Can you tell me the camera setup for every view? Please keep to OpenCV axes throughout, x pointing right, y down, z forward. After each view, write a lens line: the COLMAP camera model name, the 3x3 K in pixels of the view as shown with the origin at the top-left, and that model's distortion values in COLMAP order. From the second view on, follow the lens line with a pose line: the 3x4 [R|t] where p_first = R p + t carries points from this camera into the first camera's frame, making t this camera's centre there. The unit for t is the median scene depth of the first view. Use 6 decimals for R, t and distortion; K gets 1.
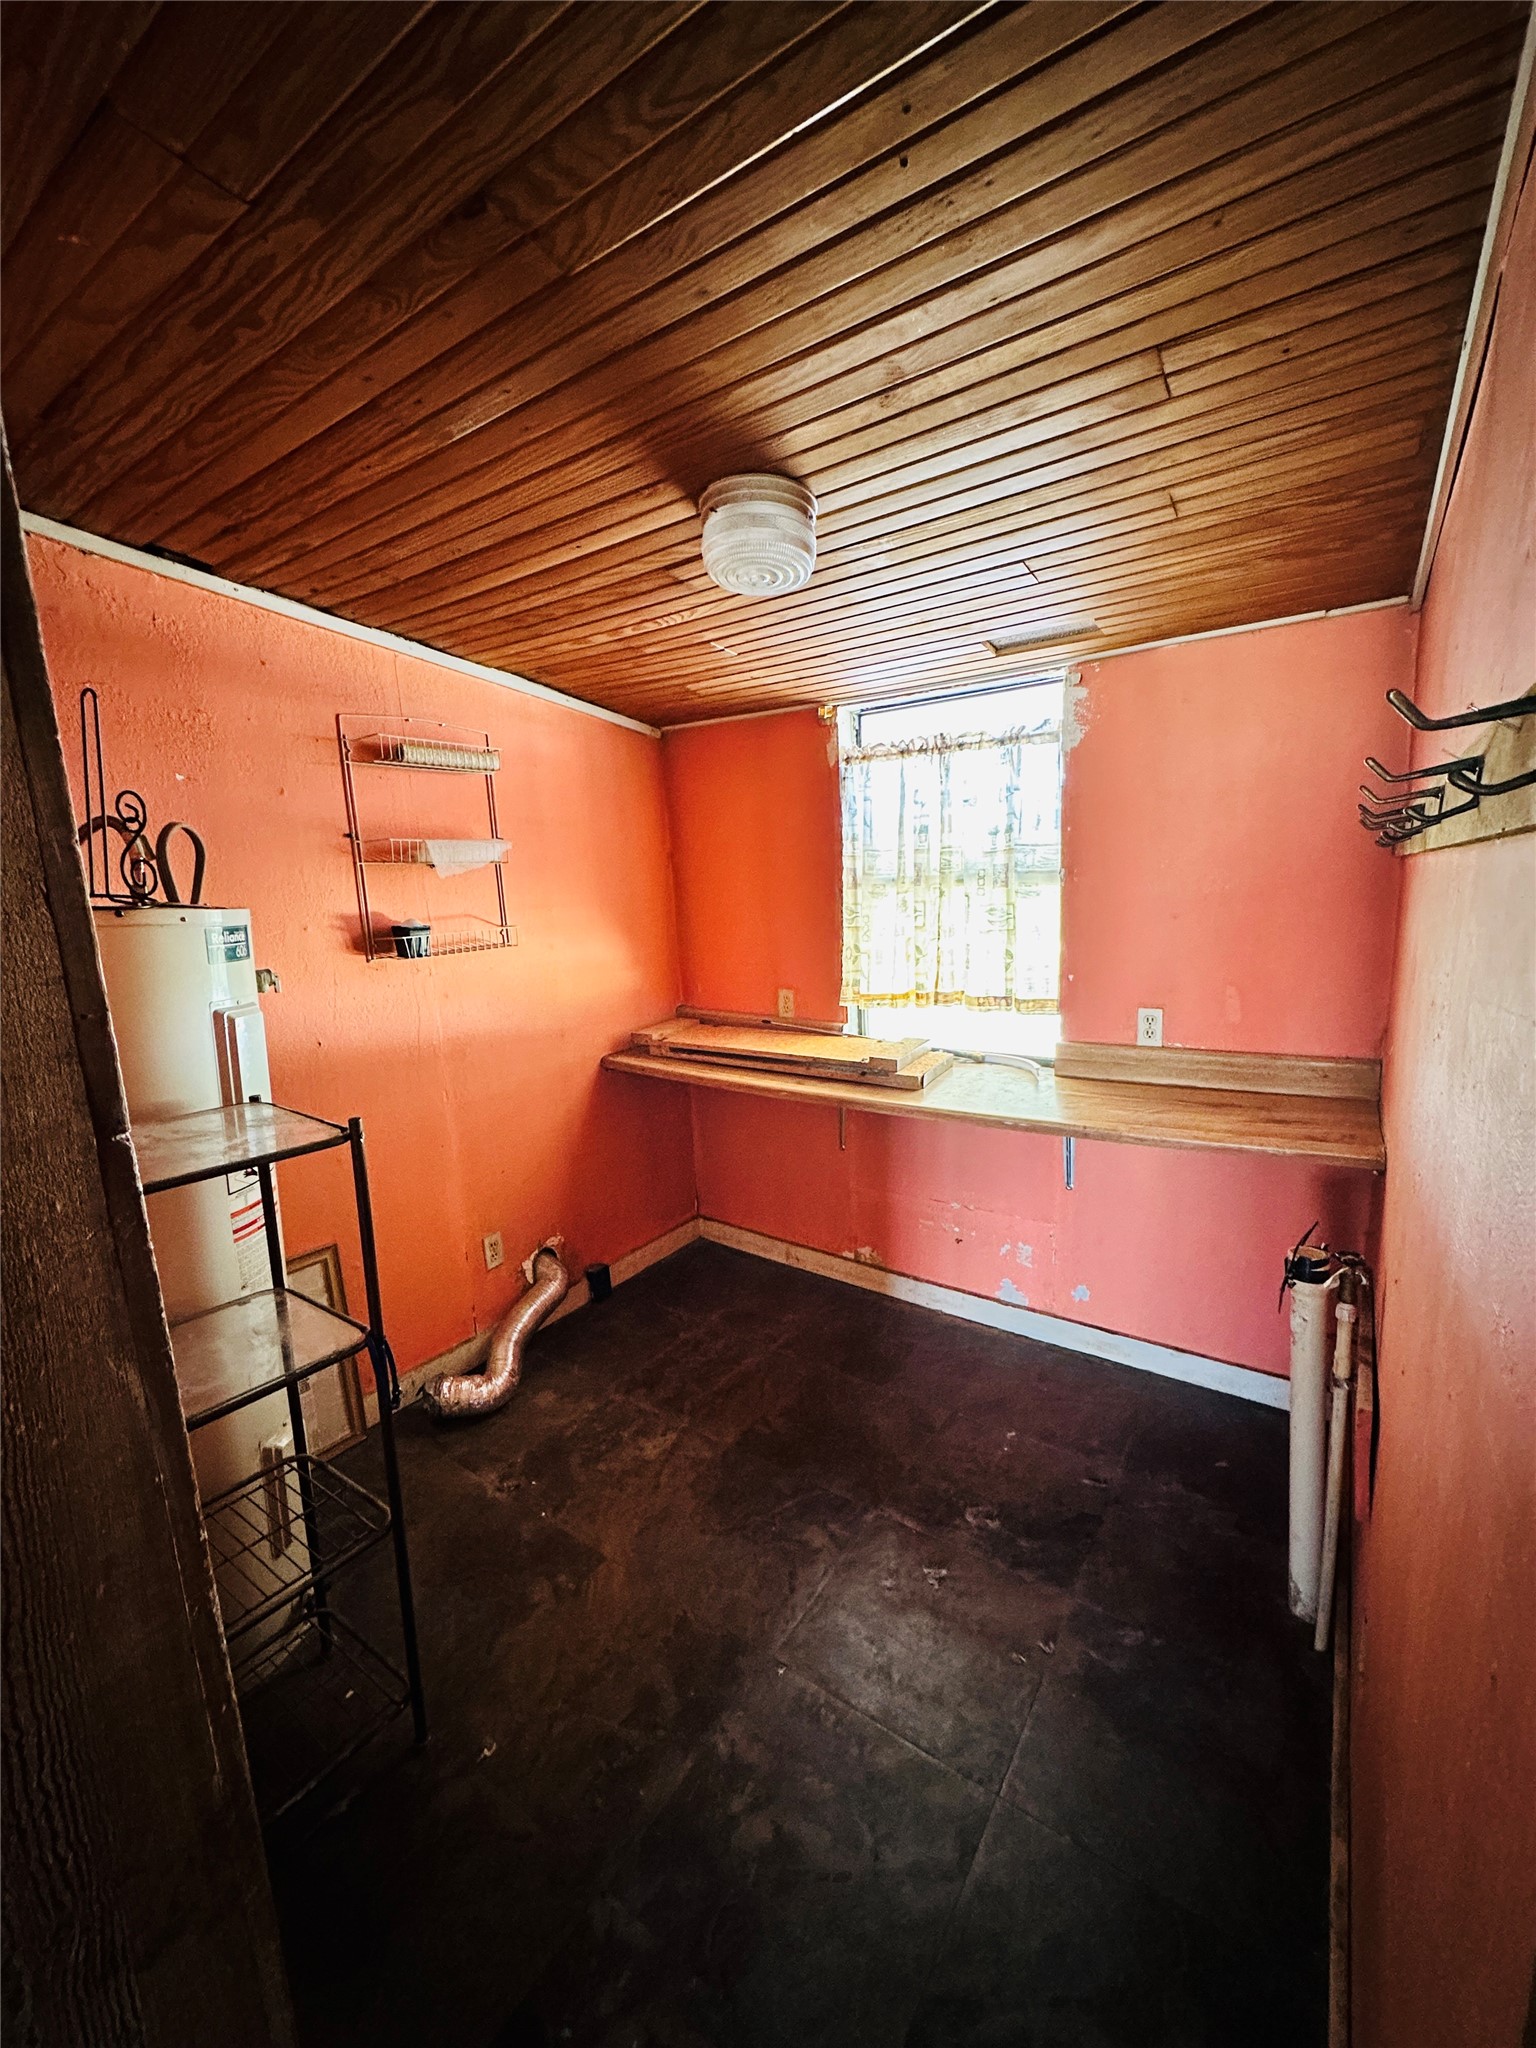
lens RADIAL K [[812.0, 0, 772.8], [0, 812.0, 1017.0], [0, 0, 1]] dist [-0.003070, -0.000012]
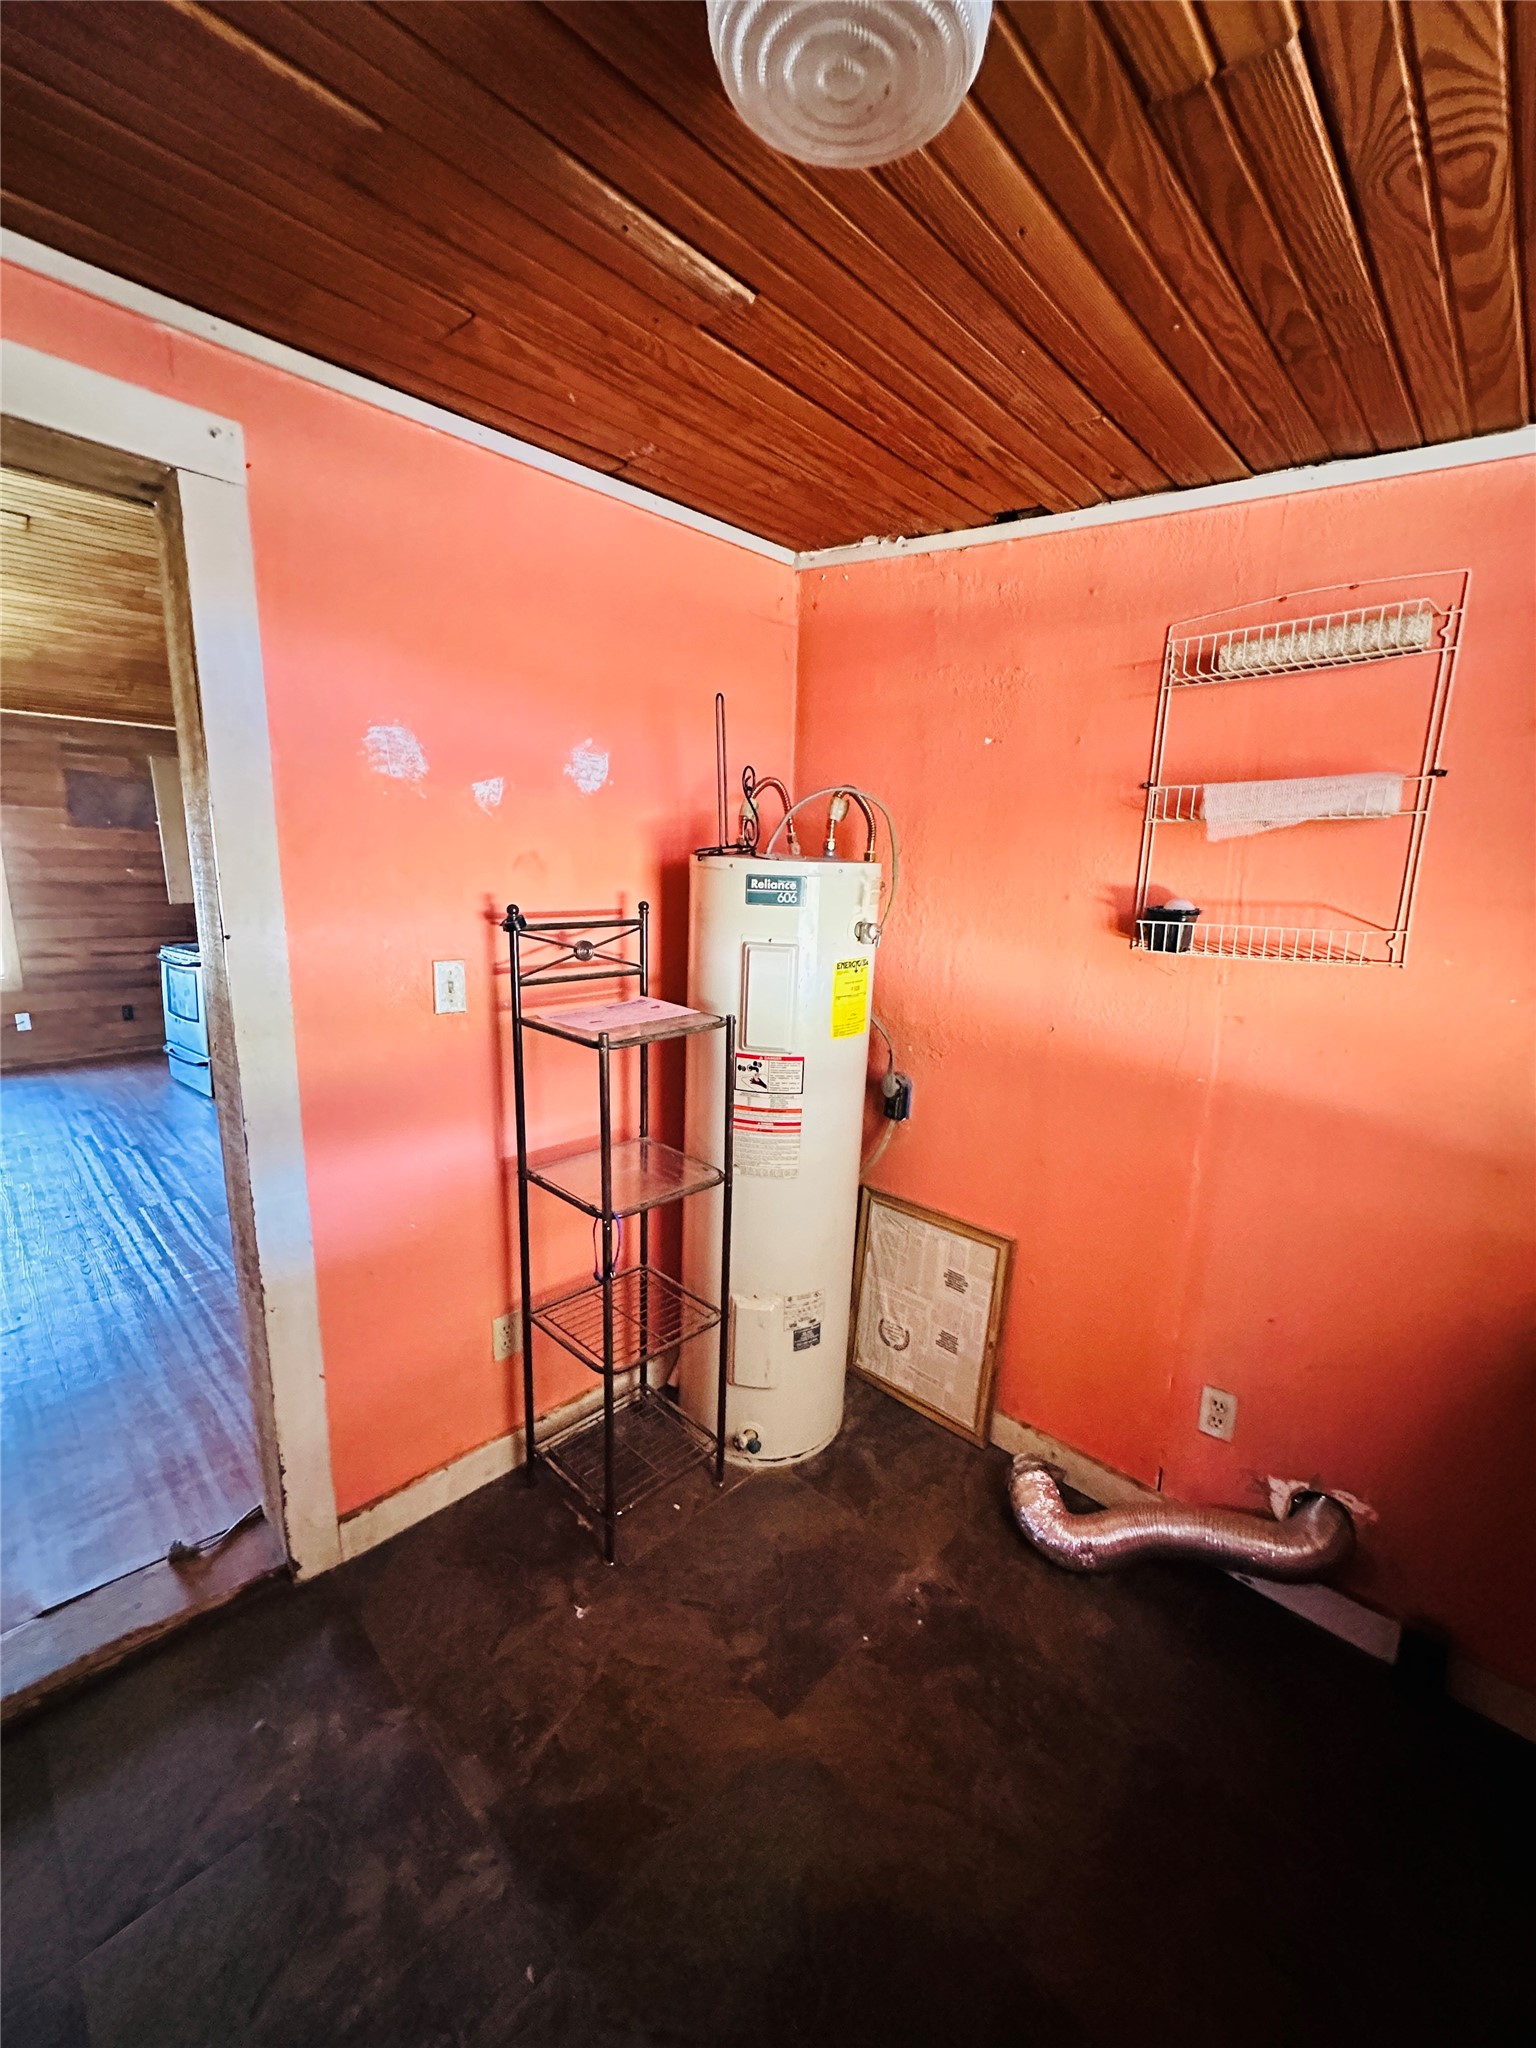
lens RADIAL K [[812.0, 0, 770.2], [0, 812.0, 1023.2], [0, 0, 1]] dist [-0.003070, -0.000012]
pose [[-0.157277, 0.212309, -0.964463, 0.331328], [-0.186757, 0.952601, 0.240153, -0.122922], [0.969735, 0.217891, -0.110172, 0.767476]]
